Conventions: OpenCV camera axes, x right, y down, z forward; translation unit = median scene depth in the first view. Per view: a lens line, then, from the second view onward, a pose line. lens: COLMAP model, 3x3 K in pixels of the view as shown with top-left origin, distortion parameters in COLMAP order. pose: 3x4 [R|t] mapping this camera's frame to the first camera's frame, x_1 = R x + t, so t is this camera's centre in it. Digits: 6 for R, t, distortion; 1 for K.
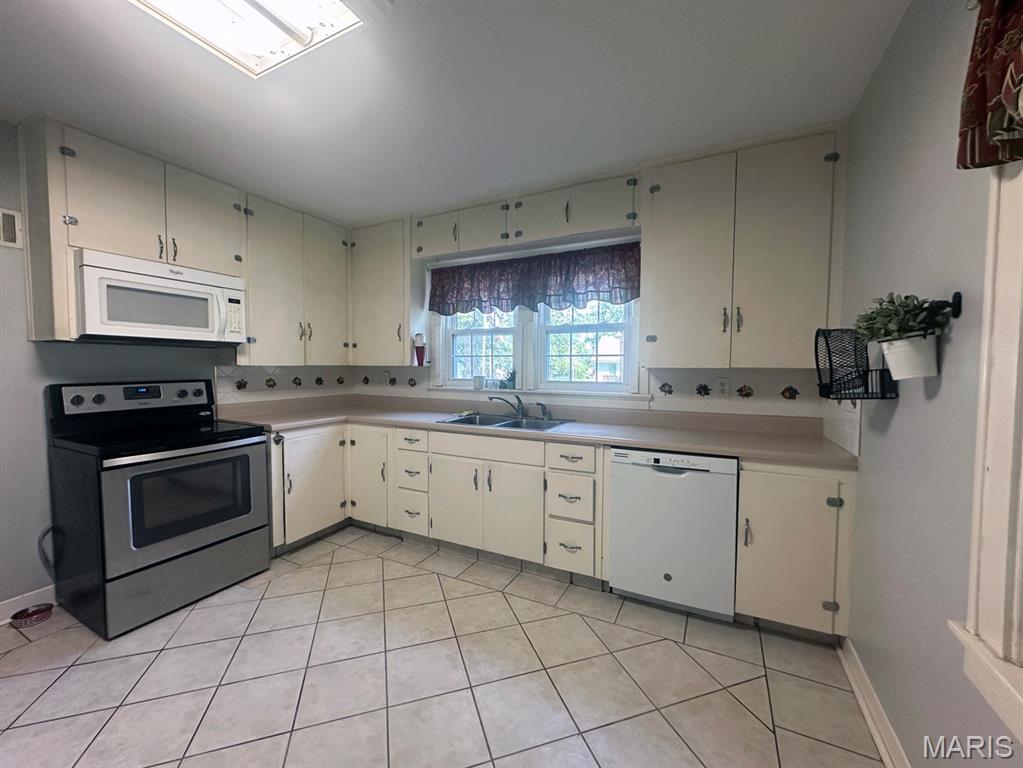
lens RADIAL K [[408.1, 0, 508.8], [0, 408.1, 384.2], [0, 0, 1]] dist [-0.003663, 0.000716]
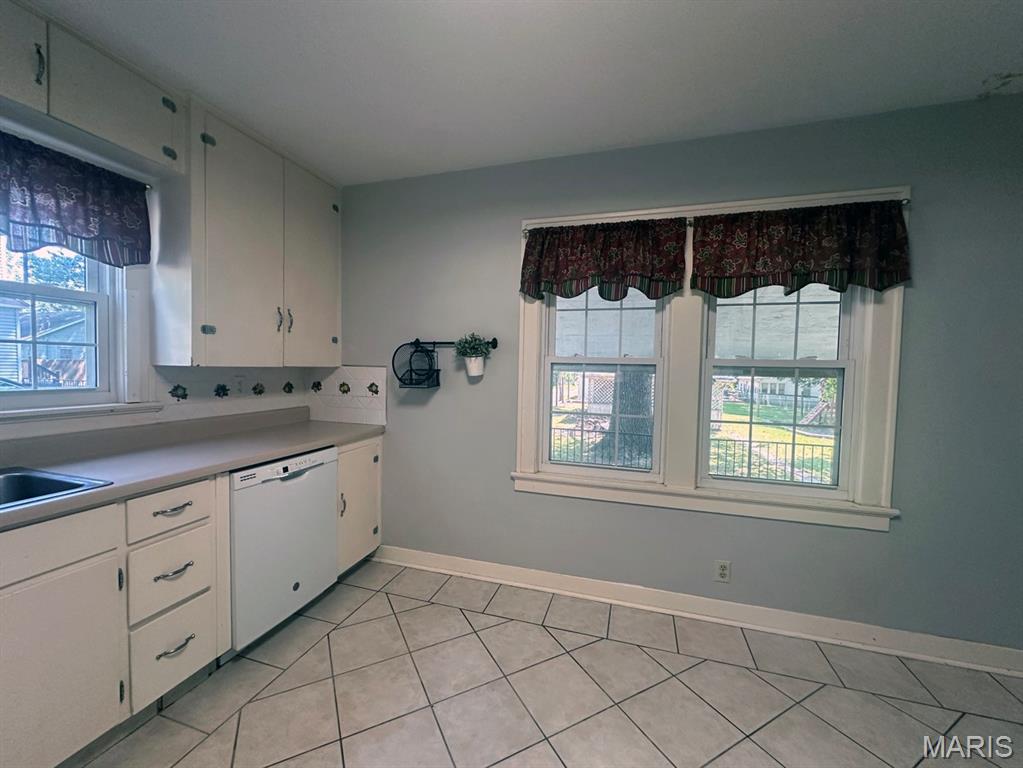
lens RADIAL K [[408.1, 0, 510.3], [0, 408.1, 385.0], [0, 0, 1]] dist [-0.003663, 0.000716]
pose [[-0.167942, -0.053154, 0.984363, -0.555883], [0.020387, 0.998144, 0.057377, -0.040180], [-0.985586, 0.029704, -0.166547, 0.587571]]
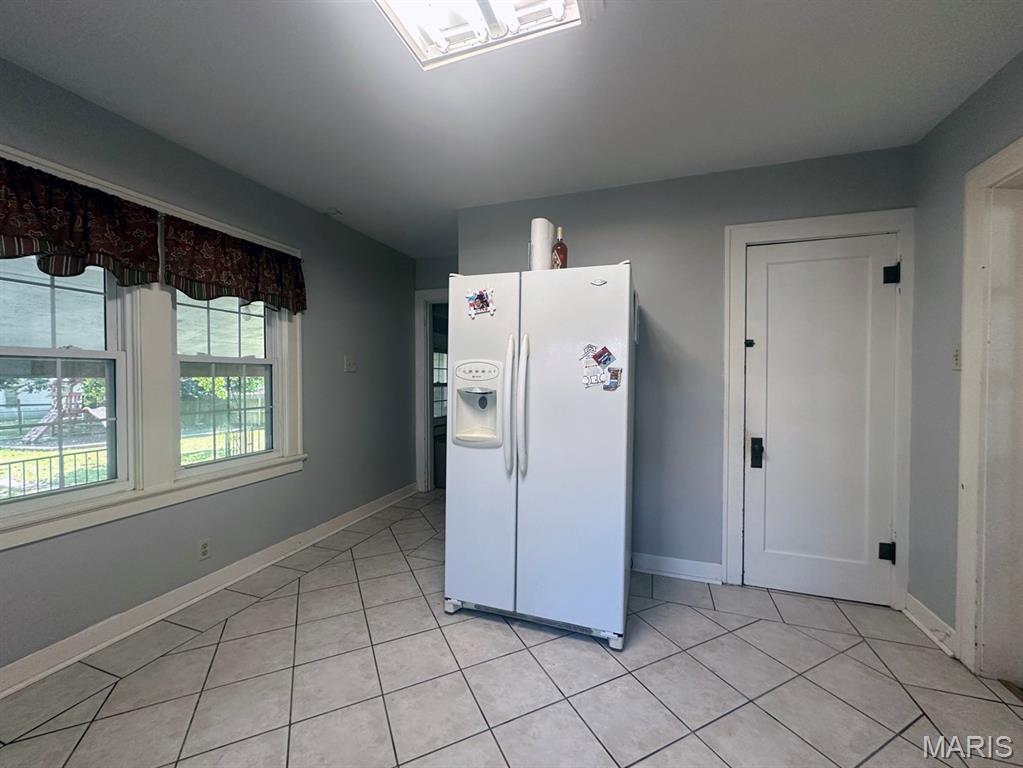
lens RADIAL K [[408.1, 0, 512.6], [0, 408.1, 382.7], [0, 0, 1]] dist [-0.003663, 0.000716]
pose [[-0.990587, -0.008709, -0.136607, -0.365036], [-0.016800, 0.998164, 0.058187, -0.040322], [0.135850, 0.059935, -0.988915, 1.052049]]
